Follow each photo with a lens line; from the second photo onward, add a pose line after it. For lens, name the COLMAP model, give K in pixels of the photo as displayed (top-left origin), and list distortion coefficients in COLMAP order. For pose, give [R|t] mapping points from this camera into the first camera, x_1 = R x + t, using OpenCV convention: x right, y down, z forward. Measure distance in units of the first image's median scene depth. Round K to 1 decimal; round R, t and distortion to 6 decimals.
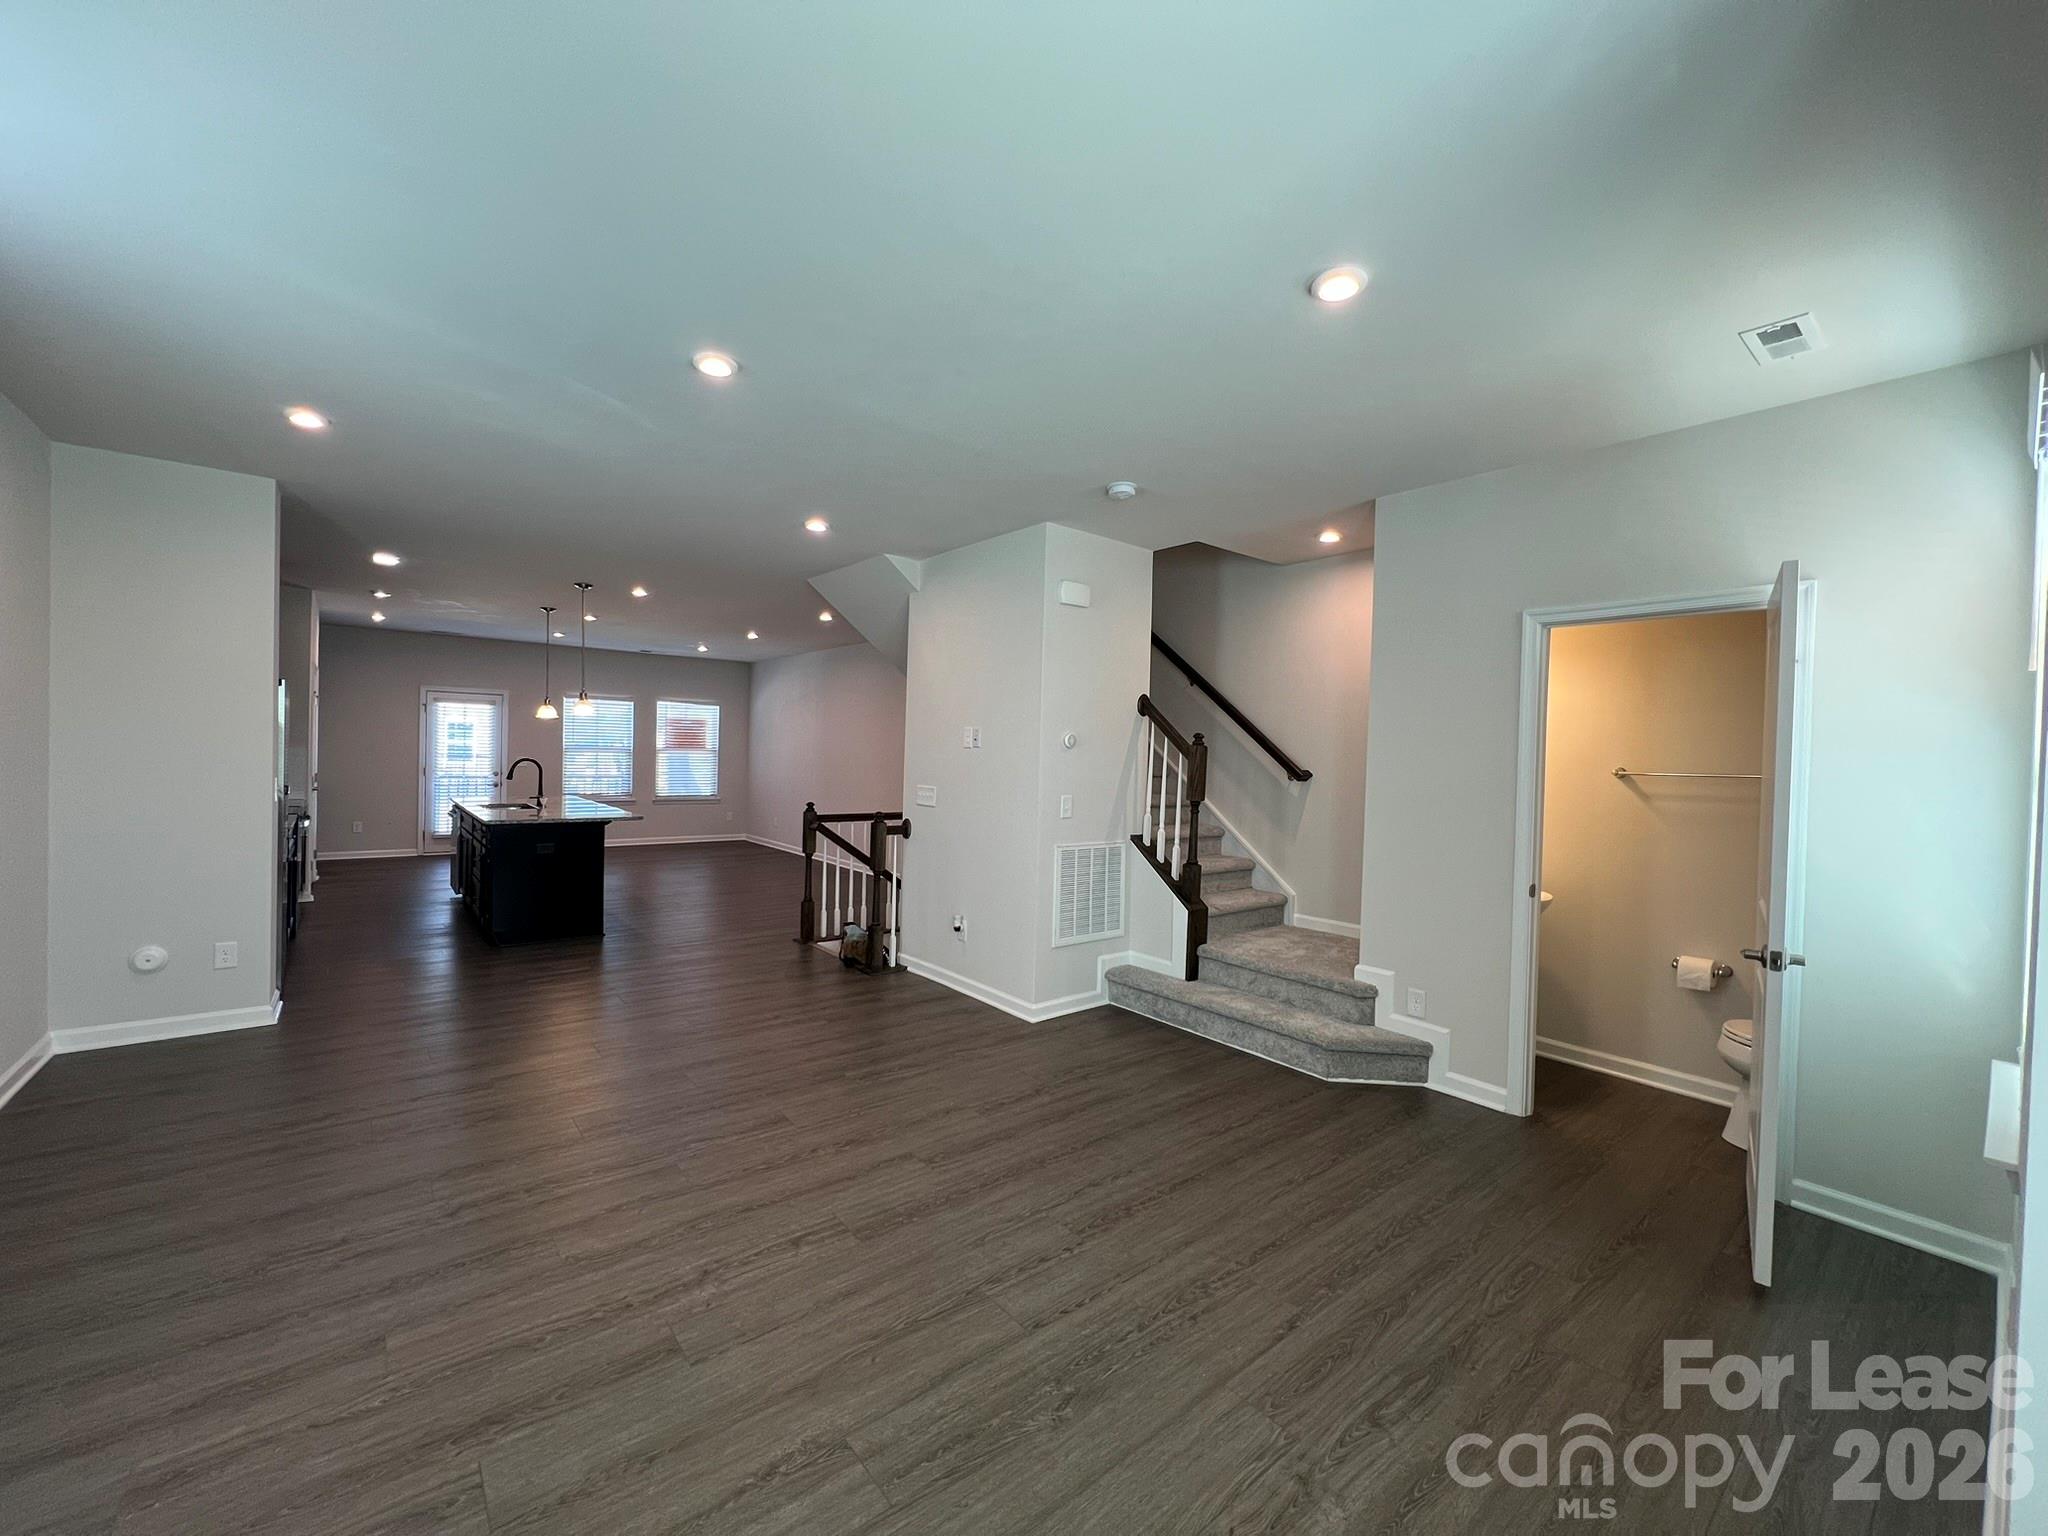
lens RADIAL K [[817.6, 0, 1017.8], [0, 817.6, 766.1], [0, 0, 1]] dist [-0.001628, -0.000107]
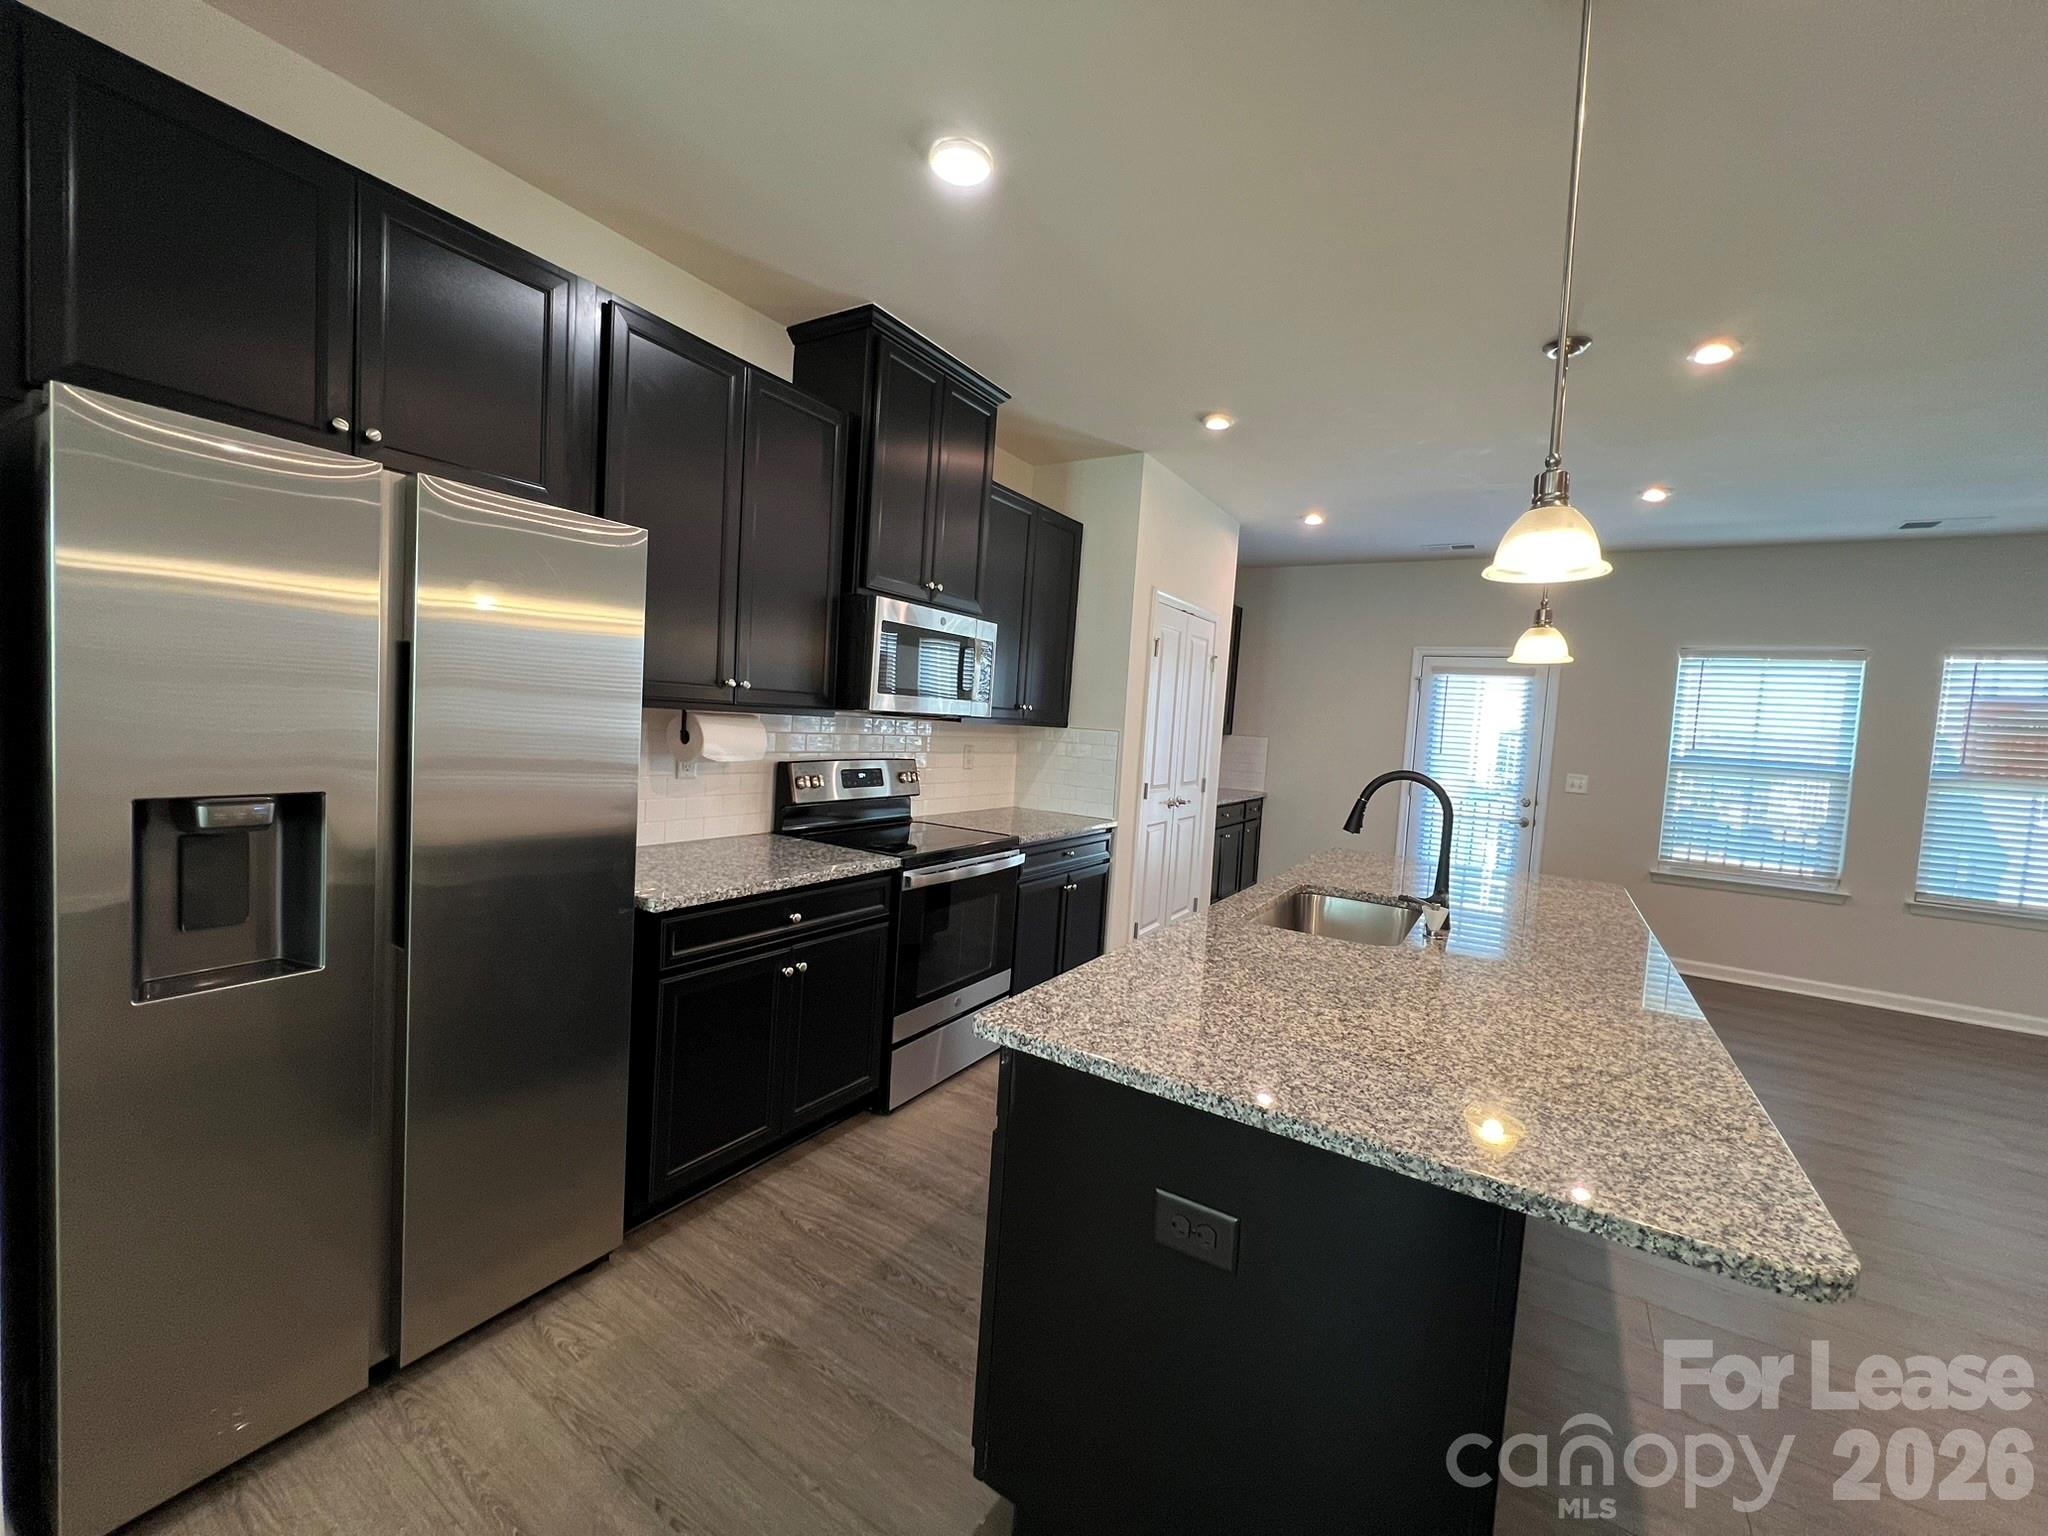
lens RADIAL K [[823.2, 0, 1018.5], [0, 823.2, 765.4], [0, 0, 1]] dist [-0.001685, -0.000111]
pose [[0.323041, 0.050933, -0.945013, -0.529878], [-0.072125, 0.996972, 0.029078, -0.015853], [0.943632, 0.058766, 0.325737, 1.148499]]
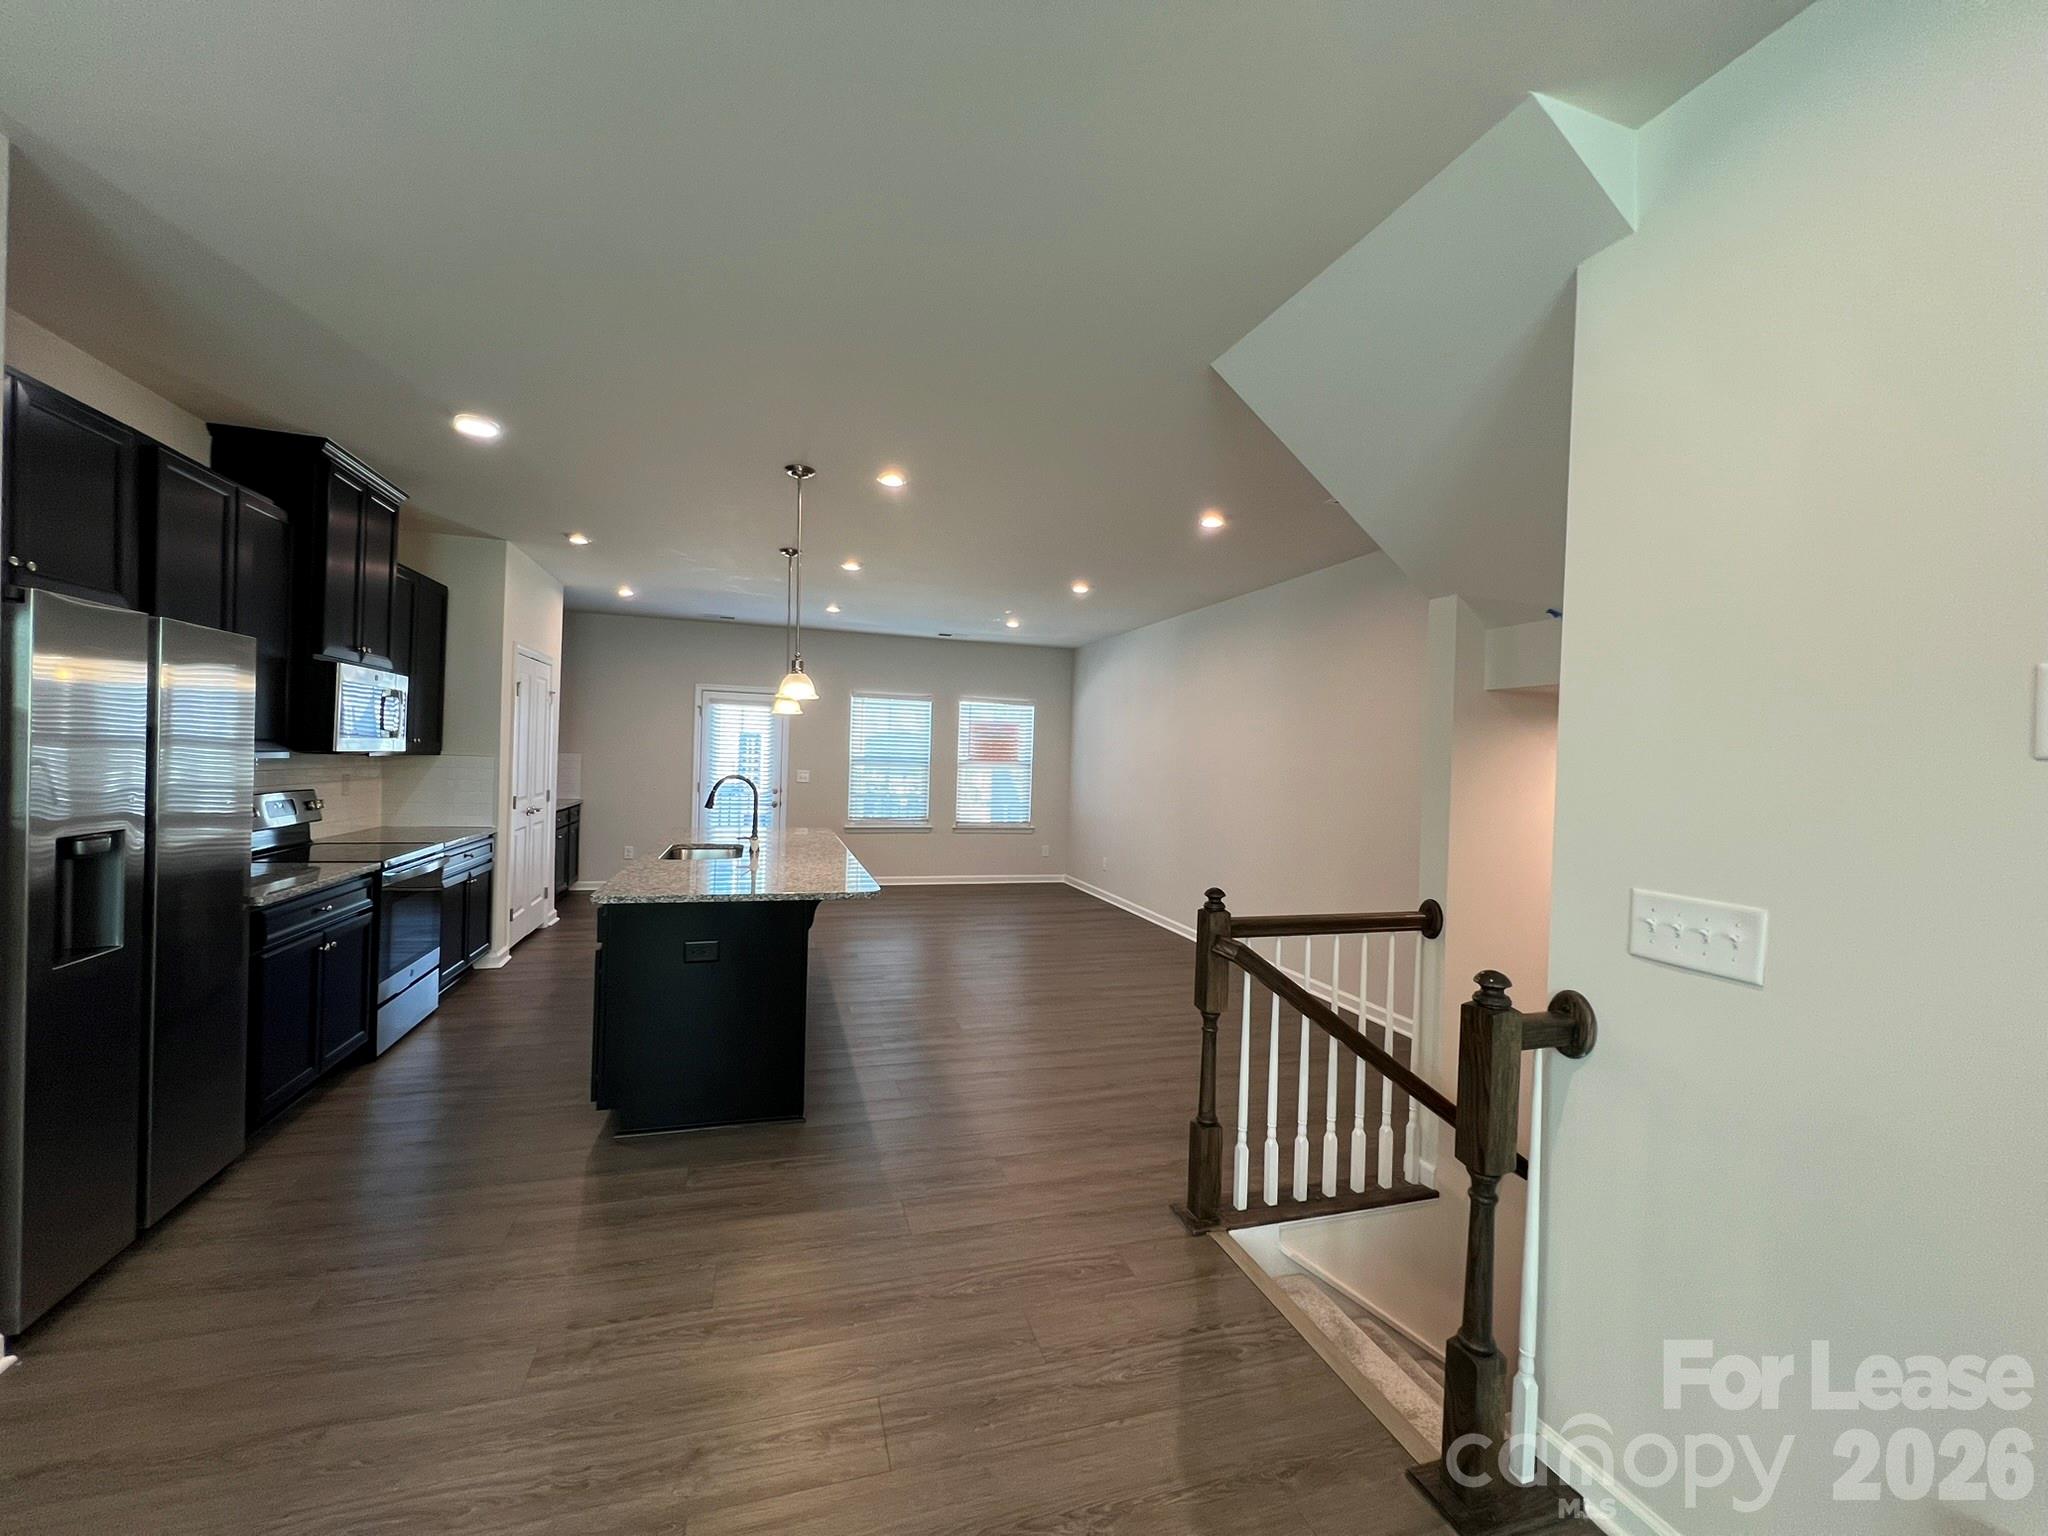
lens RADIAL K [[817.6, 0, 1017.8], [0, 817.6, 766.1], [0, 0, 1]] dist [-0.001628, -0.000107]
pose [[0.929043, 0.007825, -0.369889, -0.258529], [-0.014474, 0.999780, -0.015205, -0.014727], [0.369688, 0.019480, 0.928952, 0.762582]]
